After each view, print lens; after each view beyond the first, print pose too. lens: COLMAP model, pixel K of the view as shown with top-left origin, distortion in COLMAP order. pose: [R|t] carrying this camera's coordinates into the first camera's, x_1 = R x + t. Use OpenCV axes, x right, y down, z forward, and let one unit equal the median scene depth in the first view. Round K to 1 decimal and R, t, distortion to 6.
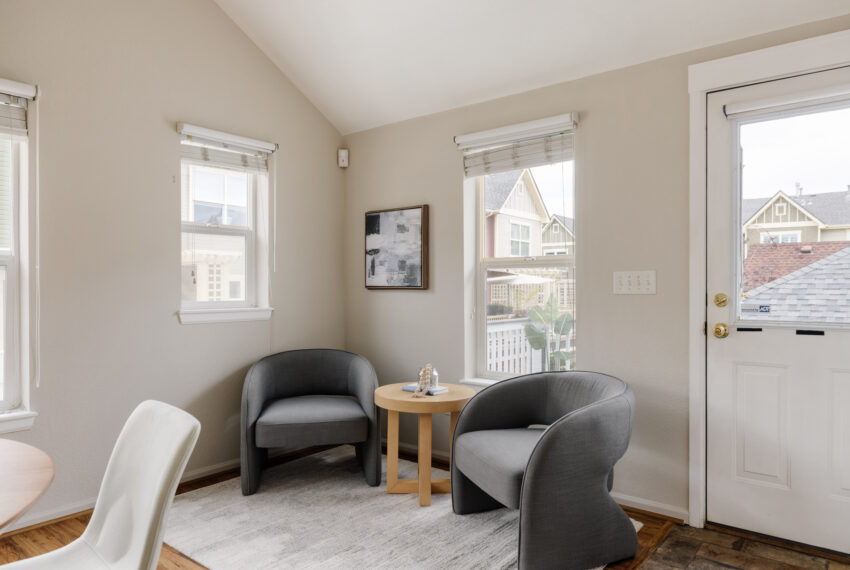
lens RADIAL K [[566.6, 0, 425.0], [0, 566.6, 285.0], [0, 0, 1]] dist [-0.000556, 0.000206]
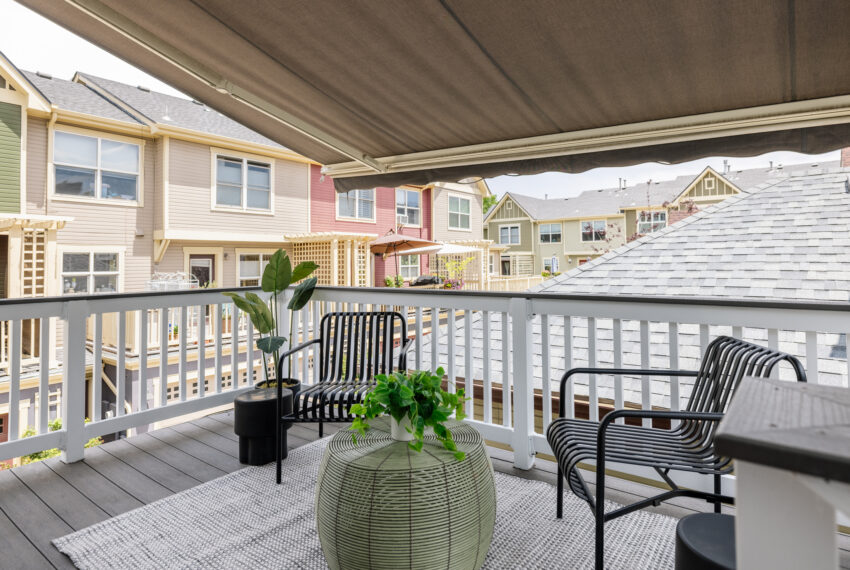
lens RADIAL K [[493.4, 0, 425.9], [0, 493.4, 259.0], [0, 0, 1]] dist [0.001785, 0.000221]
pose [[0.999611, -0.015627, 0.023114, 0.114615], [0.015687, 0.999874, -0.002422, 0.009672], [-0.023073, 0.002784, 0.999730, 0.126141]]
